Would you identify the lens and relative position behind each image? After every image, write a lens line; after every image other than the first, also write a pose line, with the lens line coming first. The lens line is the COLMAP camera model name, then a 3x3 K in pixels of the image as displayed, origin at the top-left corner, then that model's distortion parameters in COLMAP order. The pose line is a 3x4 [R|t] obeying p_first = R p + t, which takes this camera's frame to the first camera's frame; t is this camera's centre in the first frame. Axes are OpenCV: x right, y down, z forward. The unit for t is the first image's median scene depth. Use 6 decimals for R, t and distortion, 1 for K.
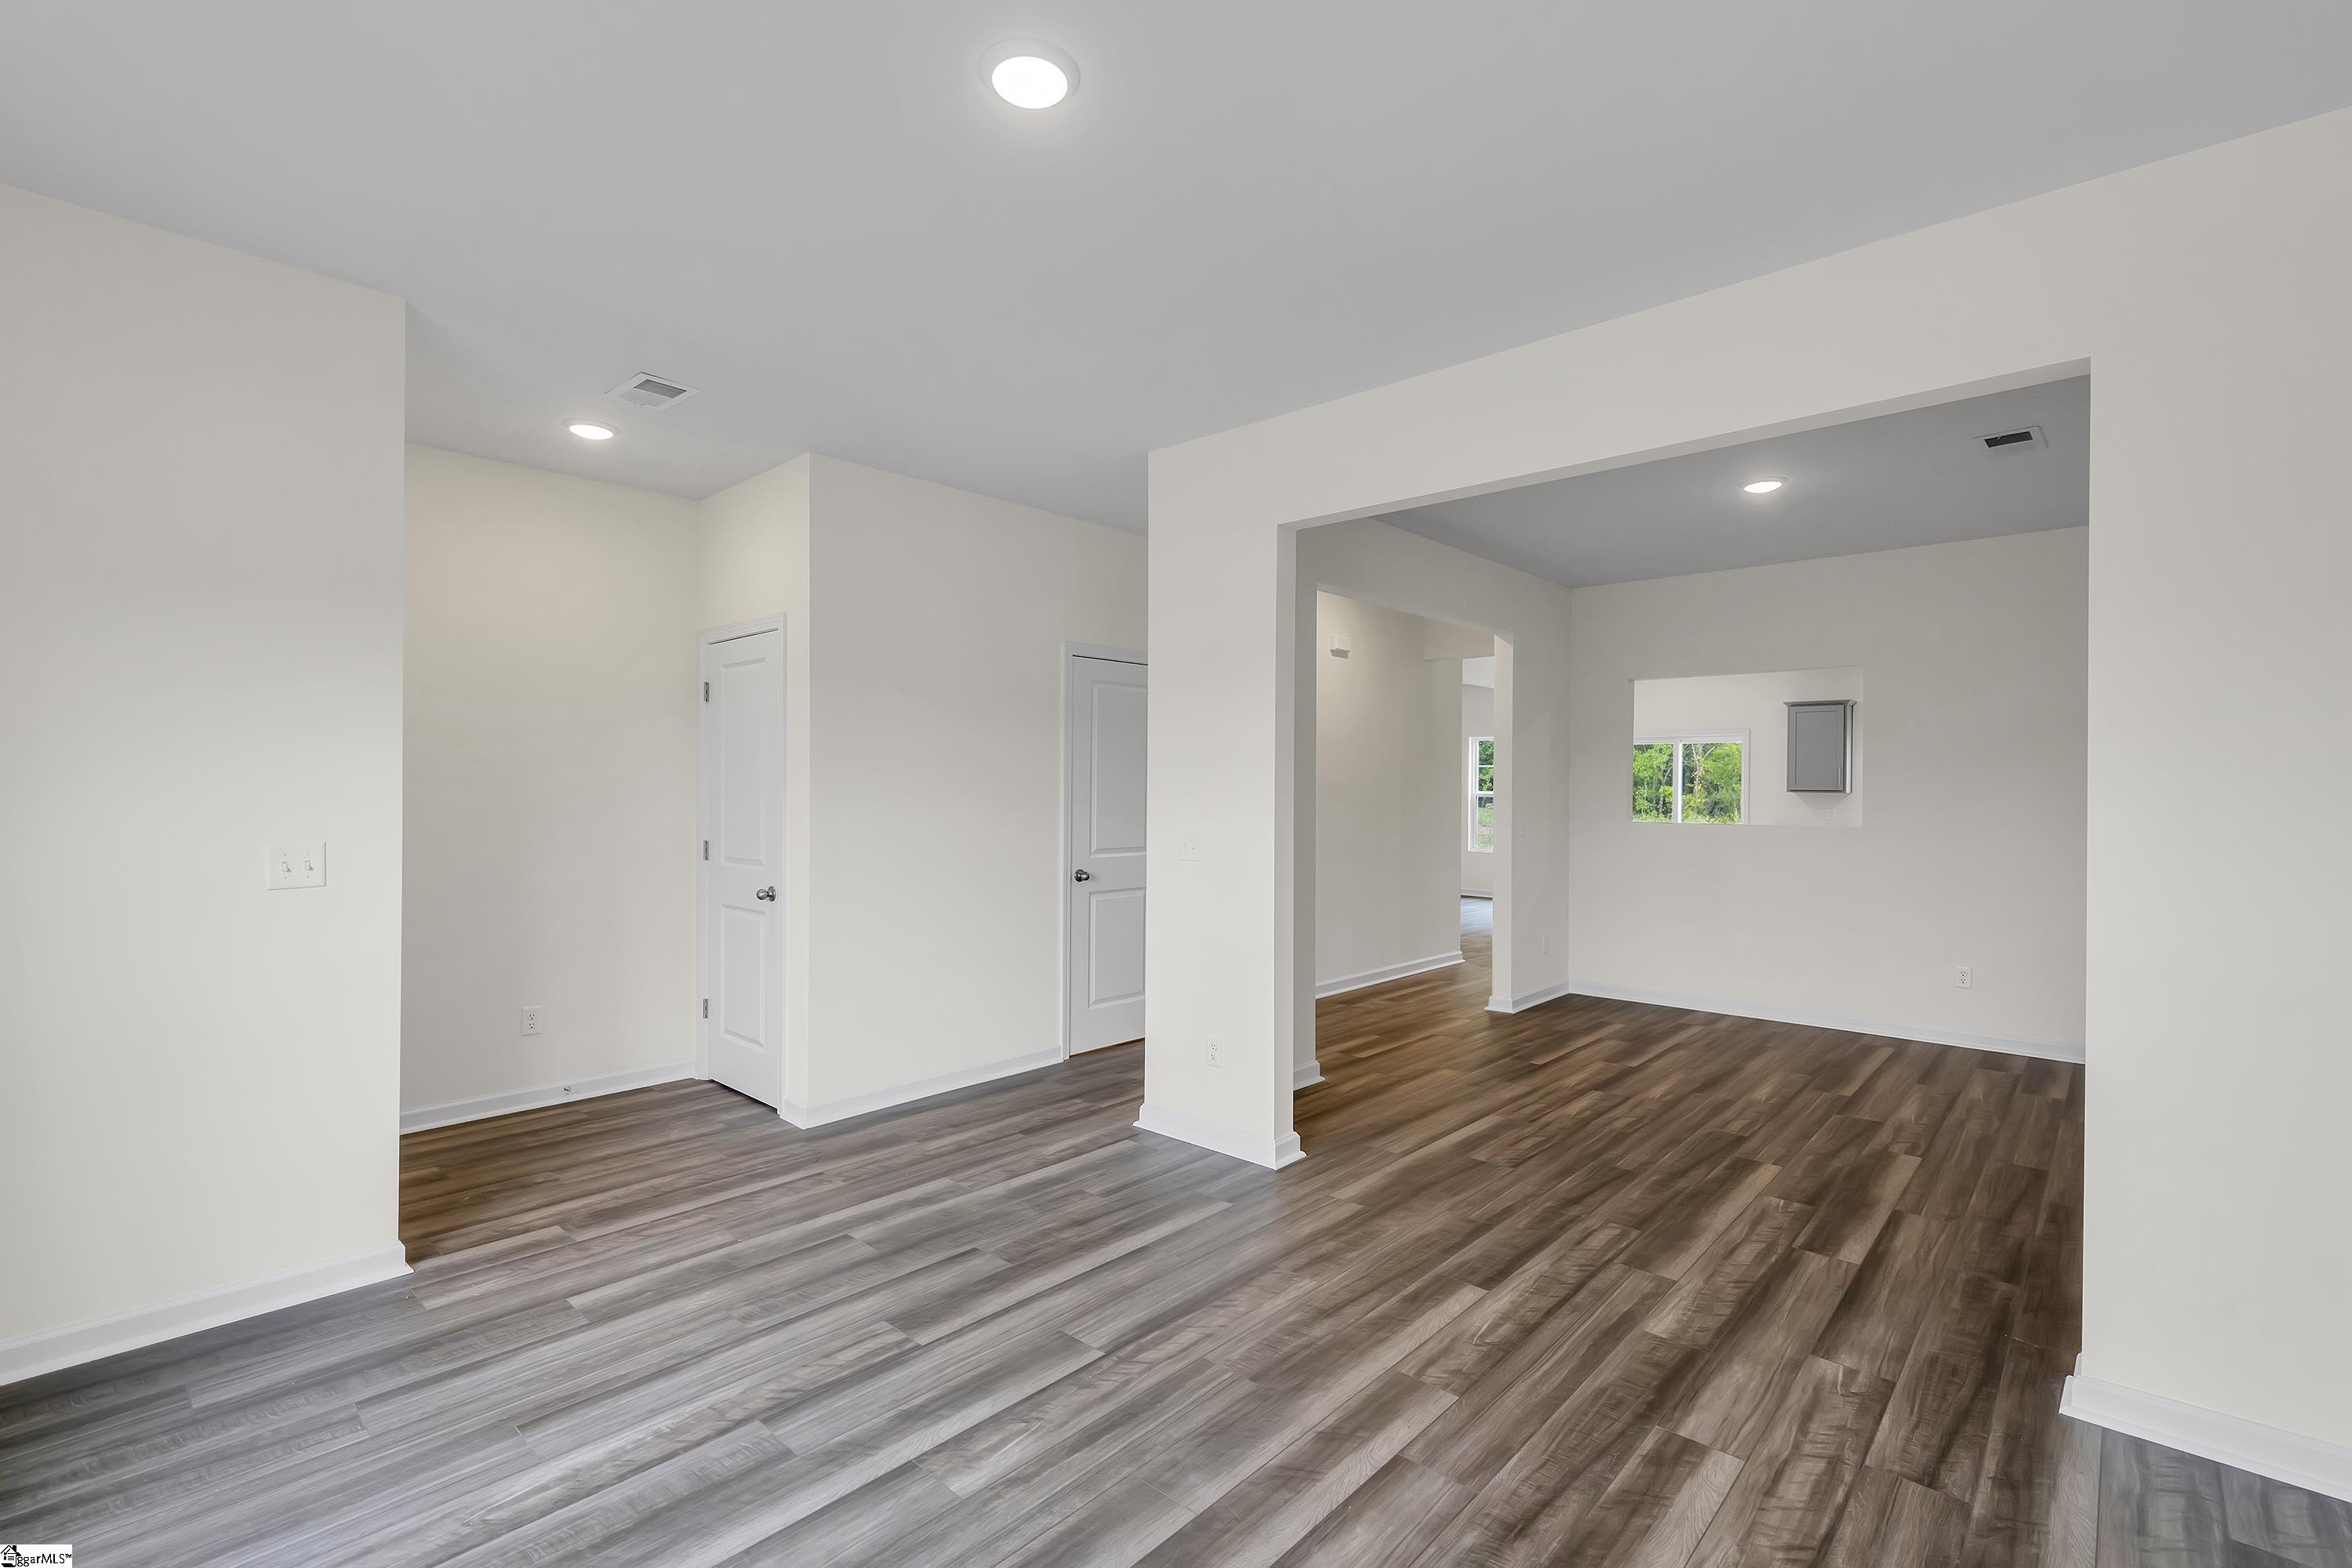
lens RADIAL K [[1058.0, 0, 1131.5], [0, 1058.0, 795.0], [0, 0, 1]] dist [0.000409, 0.000402]
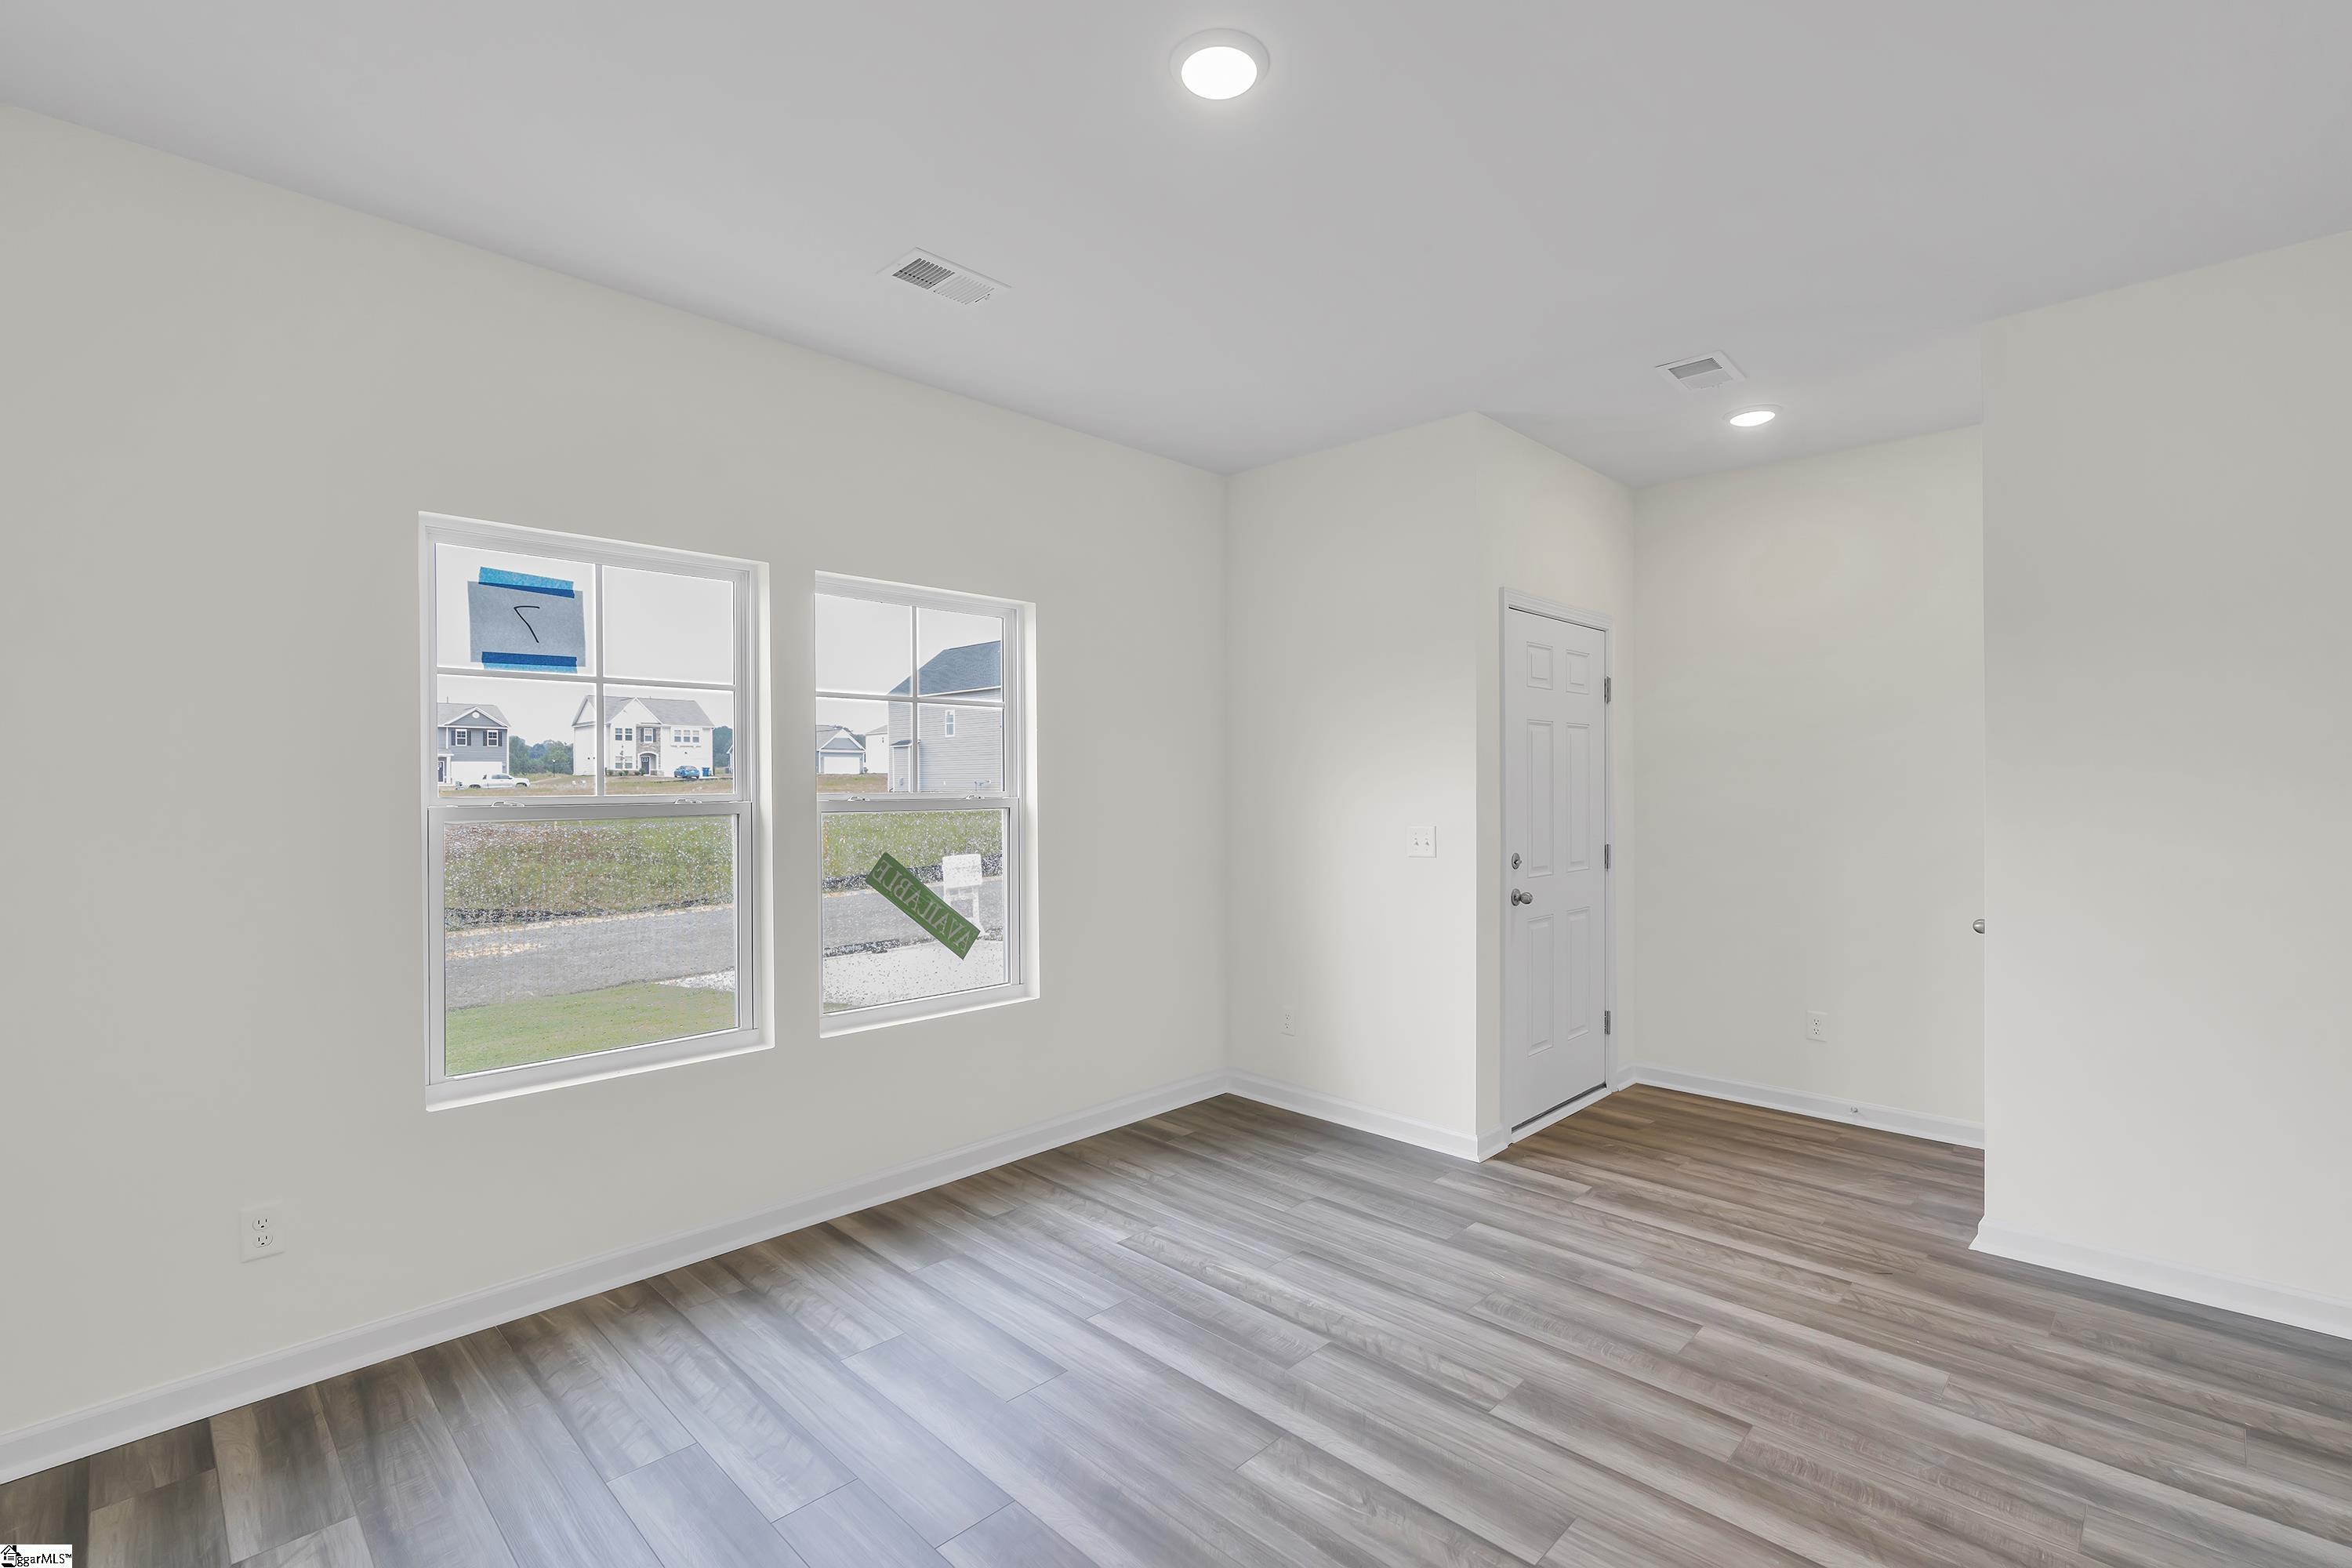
lens RADIAL K [[1058.0, 0, 1214.2], [0, 1058.0, 786.7], [0, 0, 1]] dist [0.000409, 0.000402]
pose [[-0.009555, -0.006019, -0.999936, 0.582289], [-0.001506, 0.999981, -0.006005, 0.001570], [0.999953, 0.001448, -0.009564, 0.653354]]
